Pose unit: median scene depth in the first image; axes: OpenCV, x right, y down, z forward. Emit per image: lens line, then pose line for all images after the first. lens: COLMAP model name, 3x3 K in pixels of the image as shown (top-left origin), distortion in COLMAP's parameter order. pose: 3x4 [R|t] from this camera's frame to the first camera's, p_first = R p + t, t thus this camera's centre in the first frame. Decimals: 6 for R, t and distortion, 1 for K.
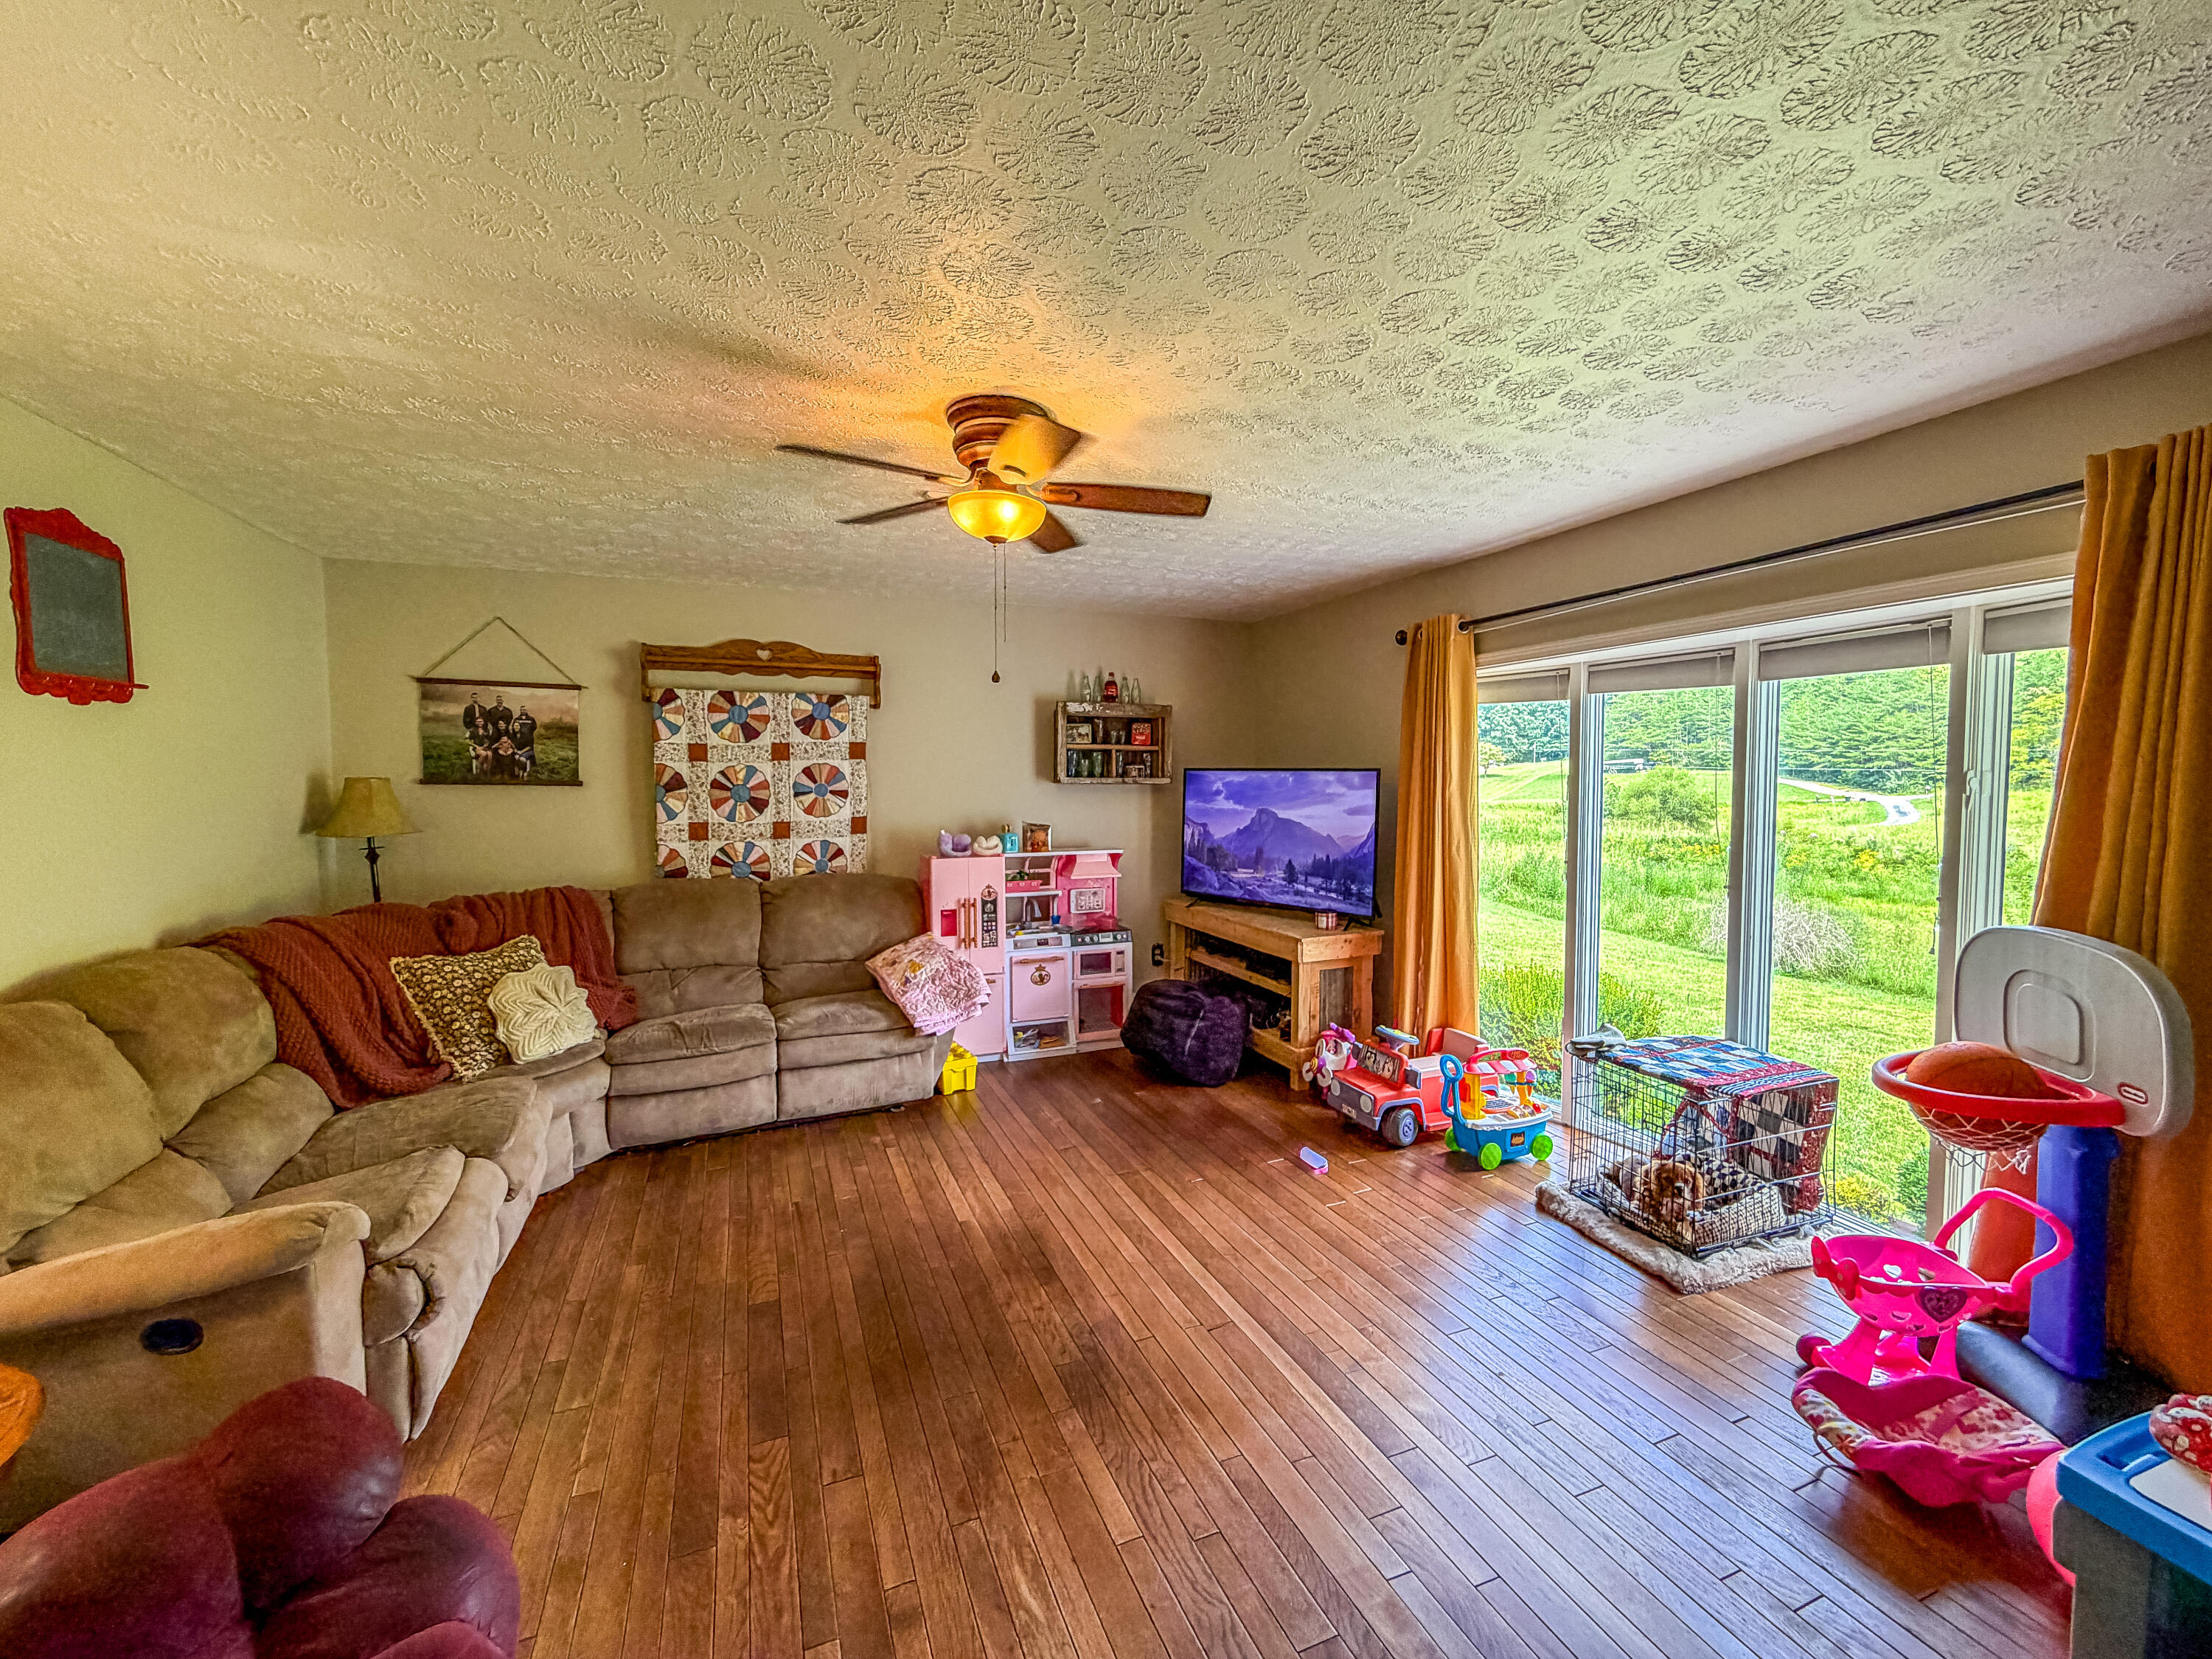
lens RADIAL K [[887.3, 0, 1107.0], [0, 887.3, 845.5], [0, 0, 1]] dist [-0.000590, -0.000047]
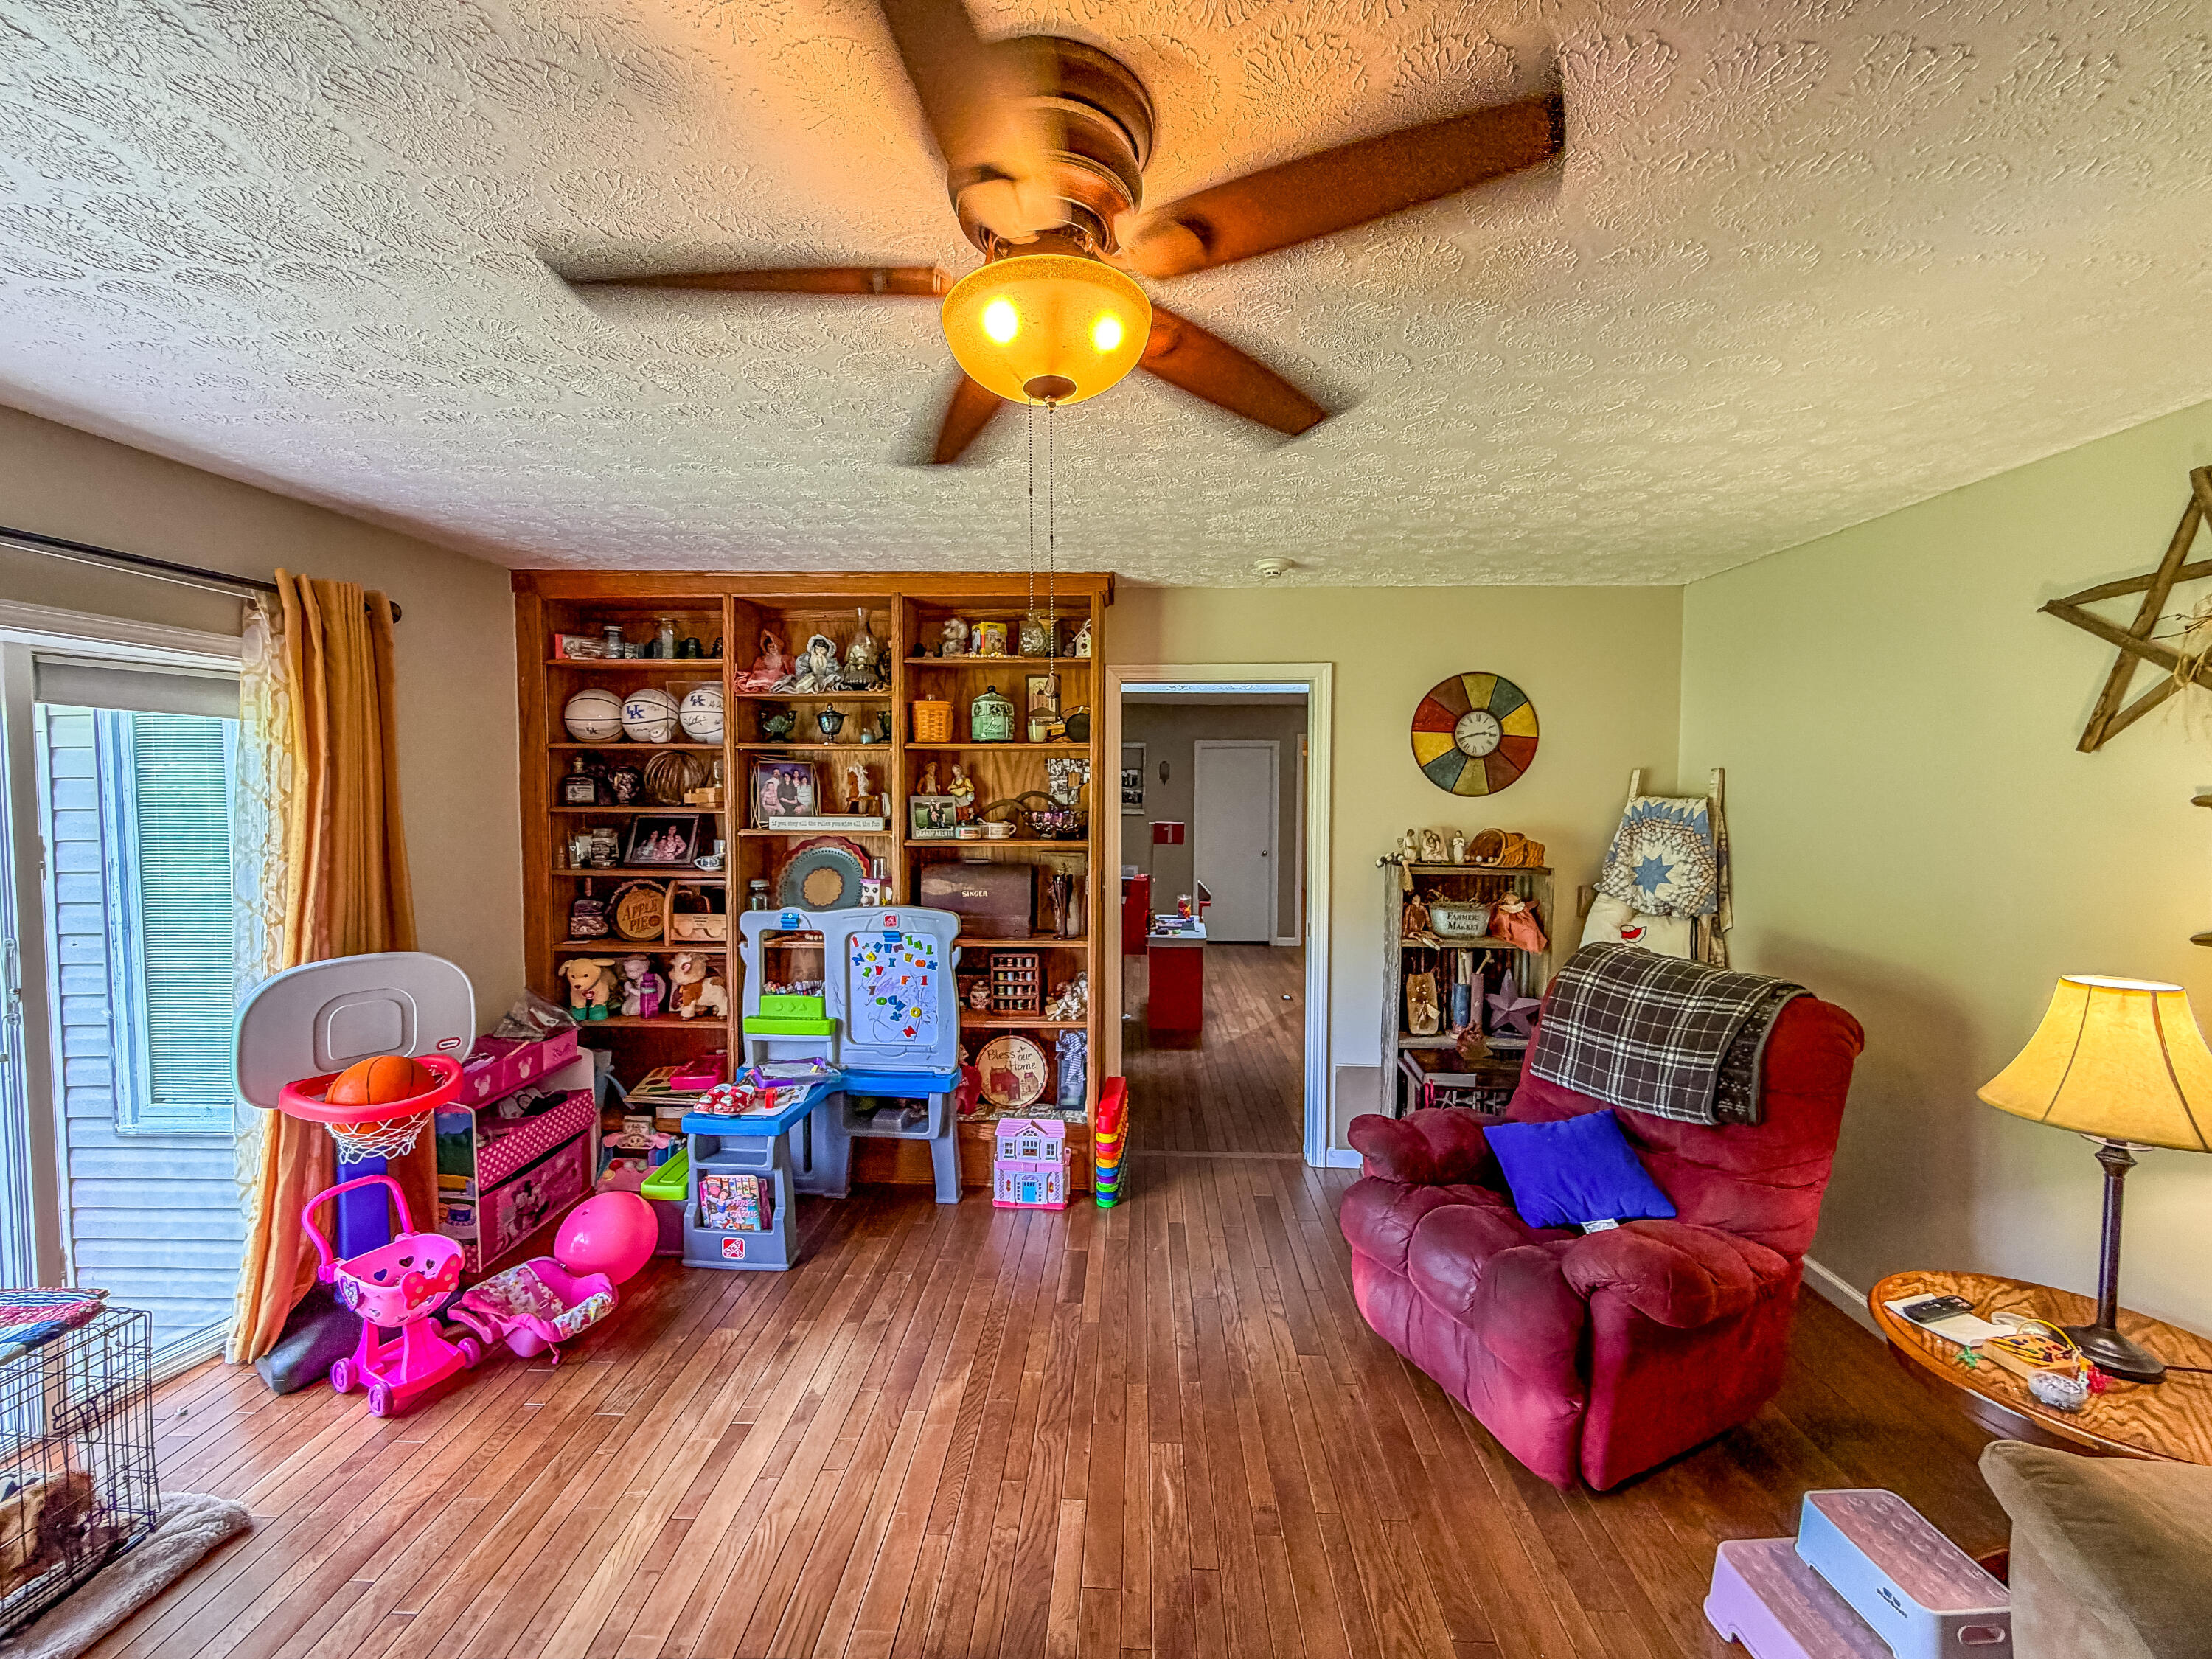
lens RADIAL K [[887.3, 0, 1107.0], [0, 887.3, 830.8], [0, 0, 1]] dist [-0.000590, -0.000047]
pose [[-0.922140, -0.006607, 0.386800, -0.418177], [0.032686, 0.994948, 0.094920, -0.171701], [-0.385473, 0.100172, -0.917265, 1.799669]]
